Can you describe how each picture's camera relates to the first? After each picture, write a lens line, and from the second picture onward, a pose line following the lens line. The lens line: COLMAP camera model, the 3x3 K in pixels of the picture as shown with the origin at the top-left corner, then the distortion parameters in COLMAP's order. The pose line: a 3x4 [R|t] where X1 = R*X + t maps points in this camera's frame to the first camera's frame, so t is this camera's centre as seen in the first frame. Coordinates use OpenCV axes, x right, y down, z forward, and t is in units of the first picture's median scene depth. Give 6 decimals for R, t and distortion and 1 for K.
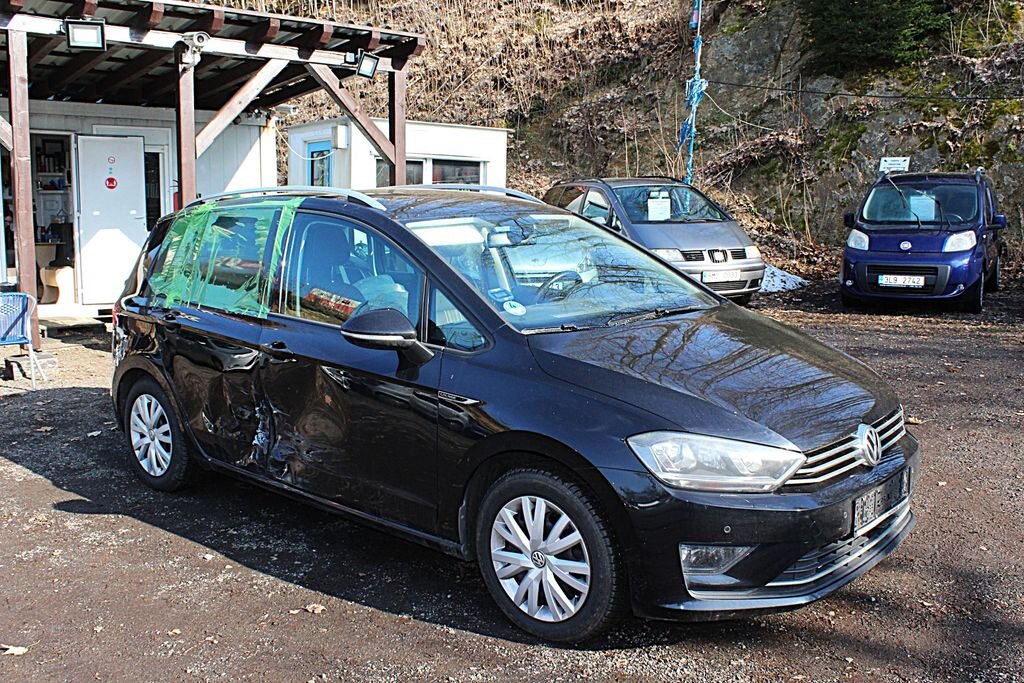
lens RADIAL K [[948.3, 0, 512.0], [0, 948.3, 341.5], [0, 0, 1]] dist [-0.154022, 0.141747]
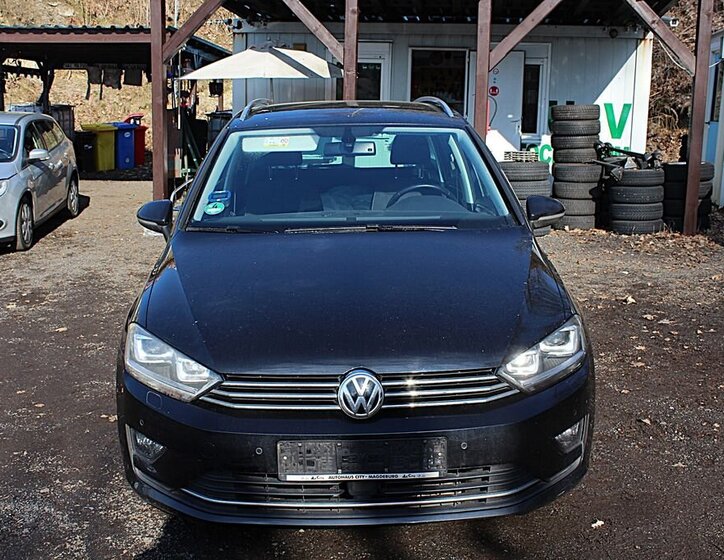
lens RADIAL K [[854.2, 0, 362.0], [0, 854.2, 280.0], [0, 0, 1]] dist [-0.121977, 0.097421]
pose [[0.694183, 0.146356, -0.704762, 0.190680], [-0.107974, 0.989205, 0.099072, -0.015553], [0.711654, 0.007322, 0.702492, 0.086949]]
